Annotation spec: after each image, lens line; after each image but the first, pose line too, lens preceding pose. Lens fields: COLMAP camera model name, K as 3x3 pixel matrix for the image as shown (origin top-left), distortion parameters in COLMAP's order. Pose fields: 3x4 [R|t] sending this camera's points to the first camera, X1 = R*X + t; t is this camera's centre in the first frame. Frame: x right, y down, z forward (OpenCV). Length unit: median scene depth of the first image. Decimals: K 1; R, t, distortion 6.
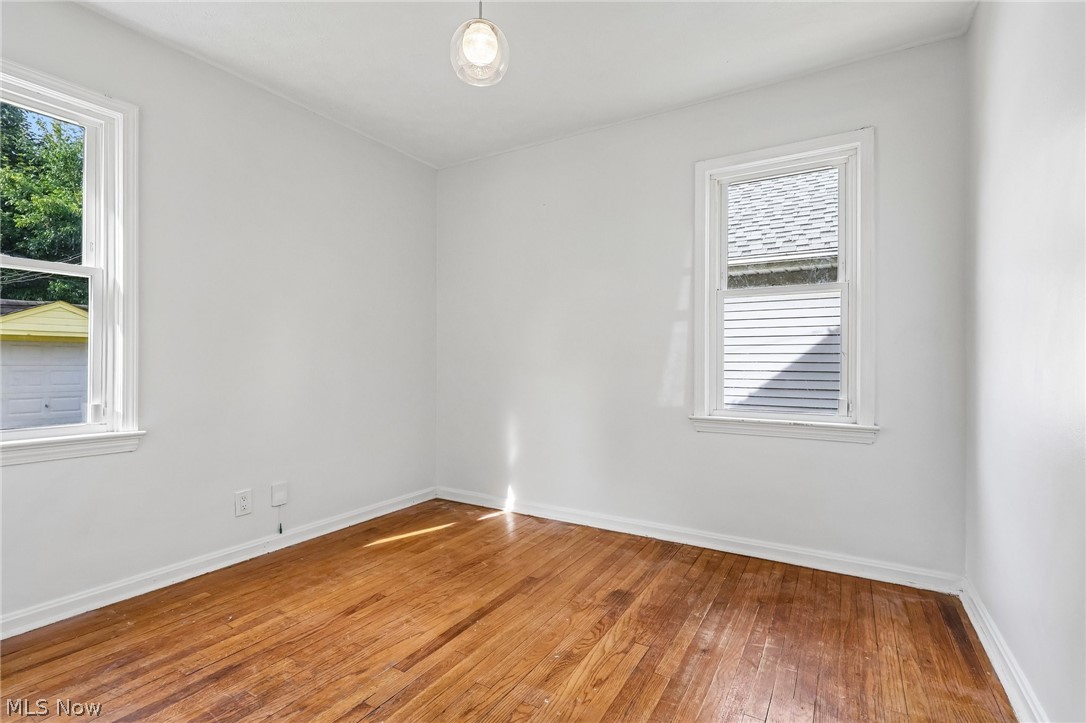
lens RADIAL K [[498.2, 0, 543.0], [0, 498.2, 361.5], [0, 0, 1]] dist [0.000983, 0.000375]
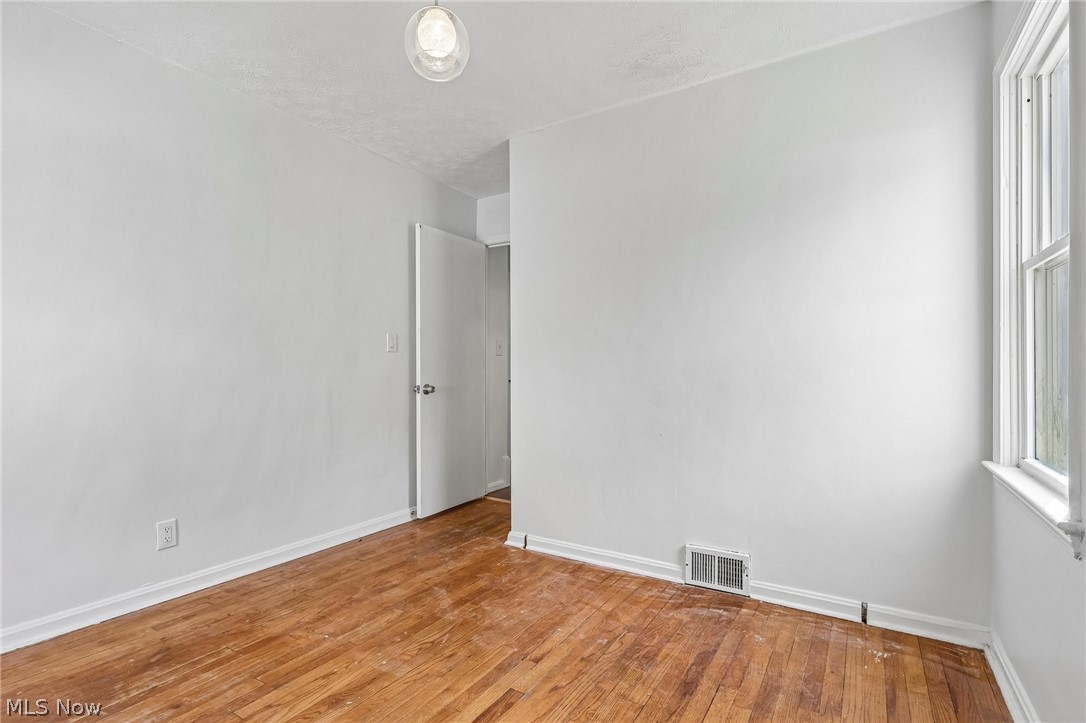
lens RADIAL K [[519.0, 0, 537.9], [0, 519.0, 366.8], [0, 0, 1]] dist [-0.003112, 0.001365]
pose [[-0.999564, -0.008212, 0.028371, -0.330265], [-0.008425, 0.999937, -0.007425, -0.015205], [-0.028308, -0.007661, -0.999570, 1.895984]]
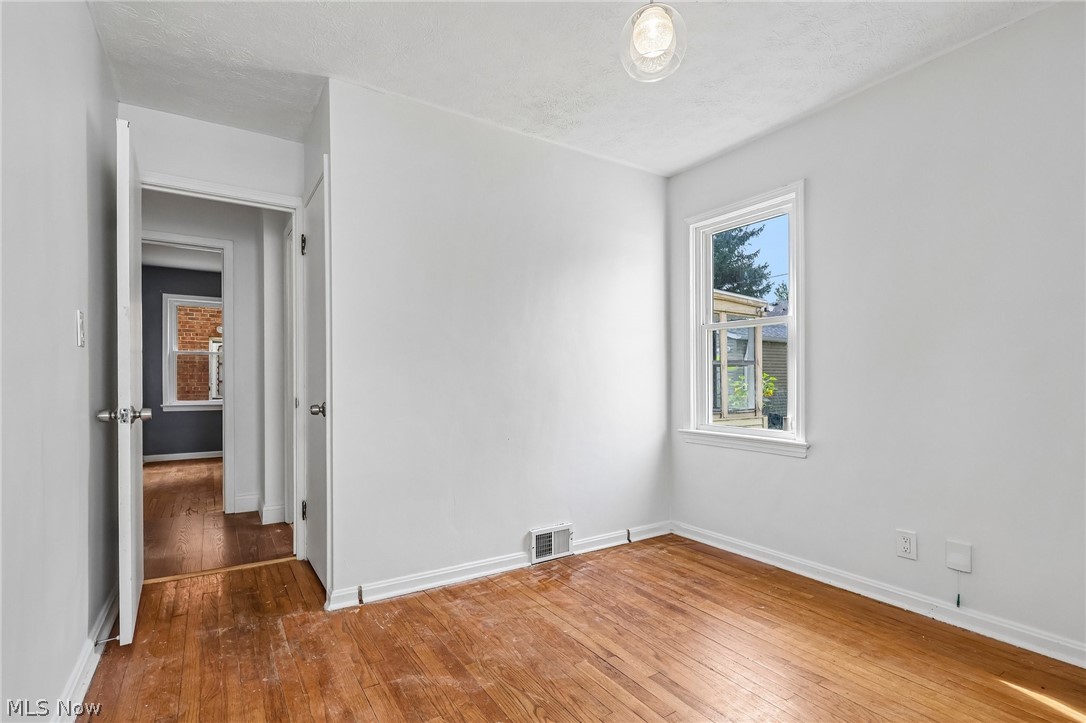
lens RADIAL K [[509.8, 0, 518.8], [0, 509.8, 379.3], [0, 0, 1]] dist [-0.009191, 0.000681]
pose [[-0.469659, -0.006313, -0.882825, 0.762373], [0.002725, 0.999959, -0.008600, -0.009002], [0.882844, -0.006444, -0.469623, 1.177625]]
